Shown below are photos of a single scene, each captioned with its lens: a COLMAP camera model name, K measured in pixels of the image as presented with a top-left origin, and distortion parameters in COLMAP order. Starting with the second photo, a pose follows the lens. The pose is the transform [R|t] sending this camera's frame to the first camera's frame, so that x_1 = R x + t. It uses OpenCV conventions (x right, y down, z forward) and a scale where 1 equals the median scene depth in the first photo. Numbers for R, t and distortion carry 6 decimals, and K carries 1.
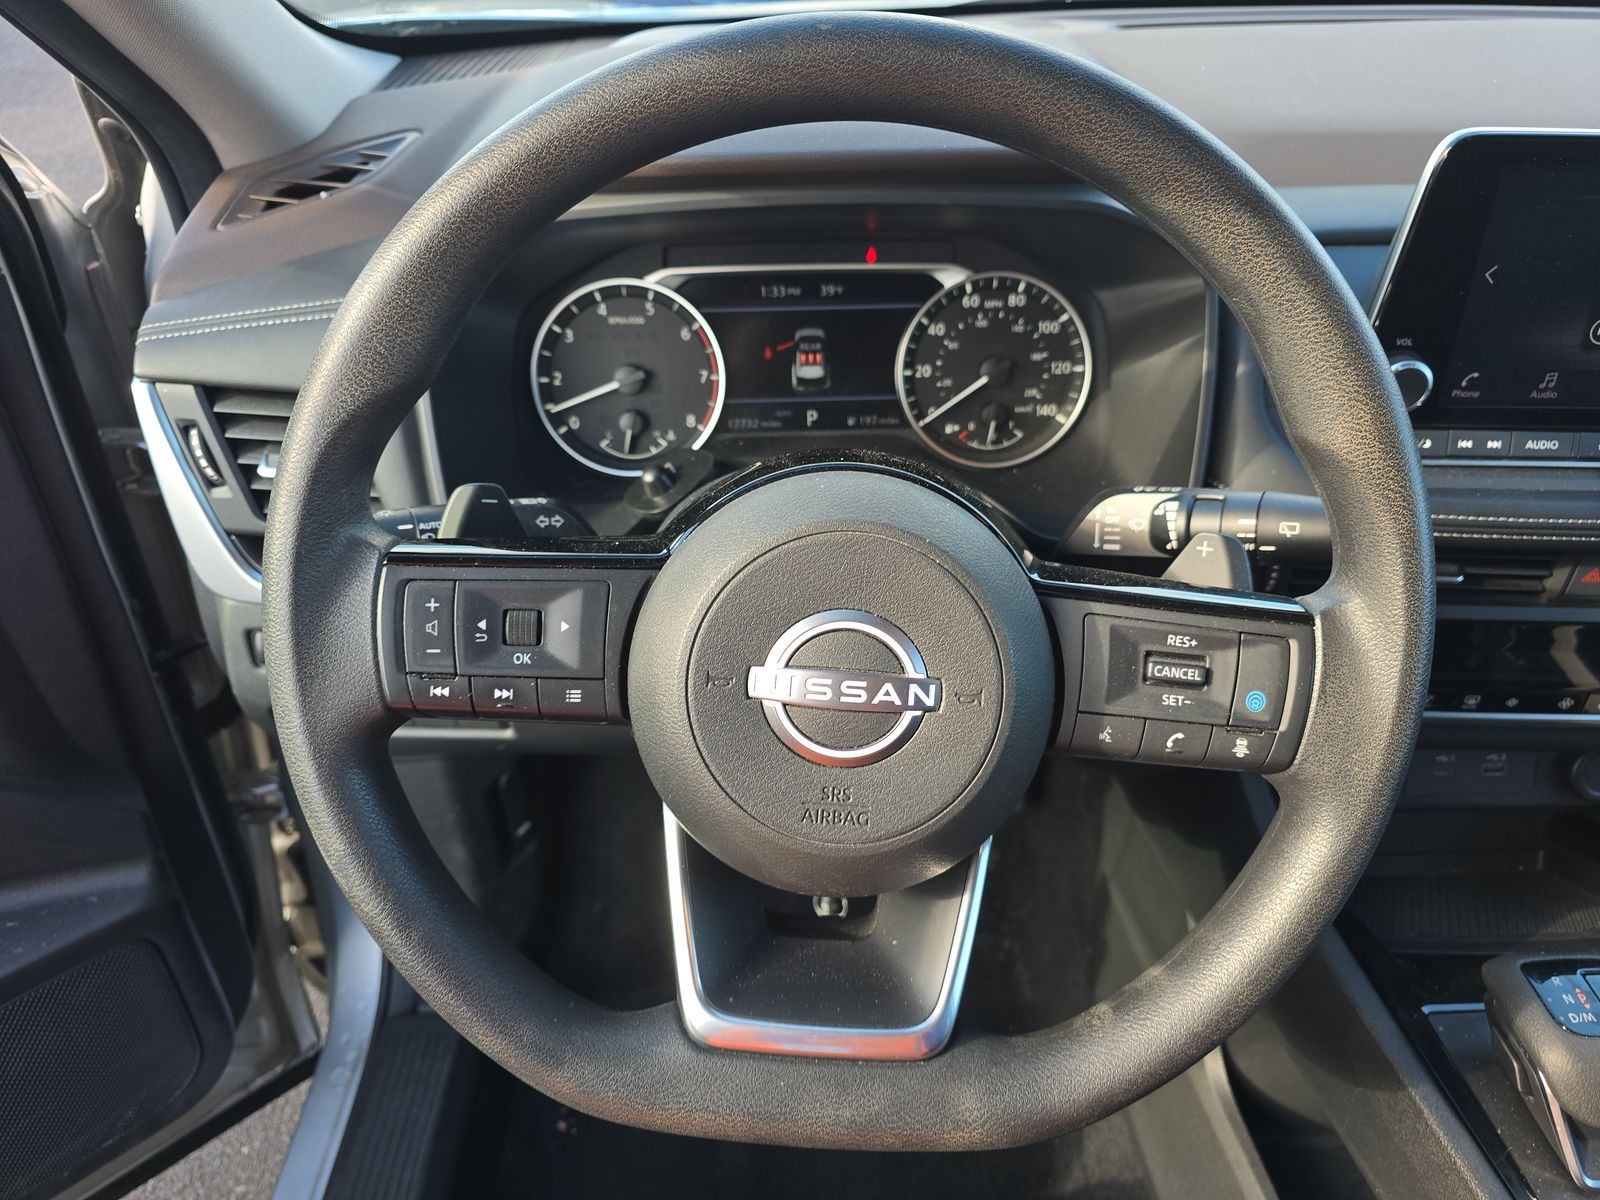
lens RADIAL K [[928.8, 0, 800.0], [0, 928.8, 600.0], [0, 0, 1]] dist [-0.000811, -0.069362]
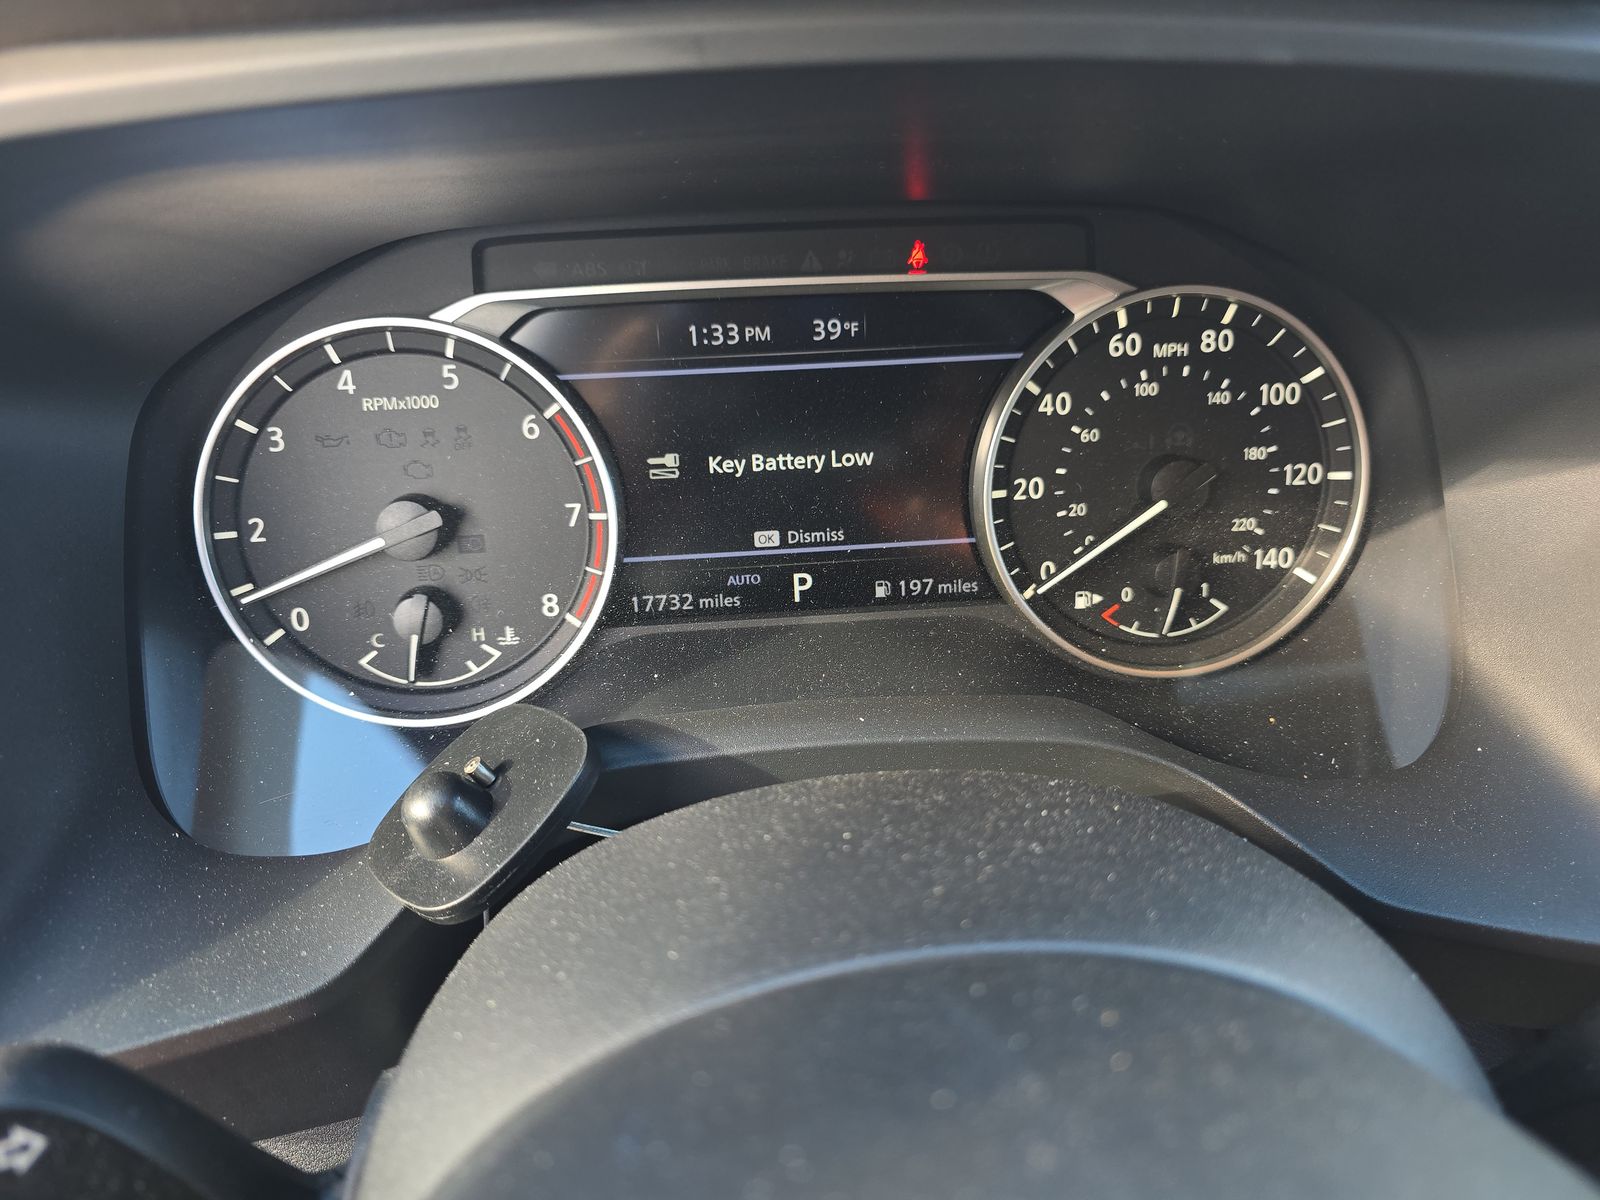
lens RADIAL K [[928.8, 0, 800.0], [0, 928.8, 600.0], [0, 0, 1]] dist [-0.000811, -0.069362]
pose [[0.995658, -0.043673, 0.082201, -0.029917], [0.049054, 0.996704, -0.064612, -0.163488], [-0.079108, 0.068364, 0.994519, 0.531474]]
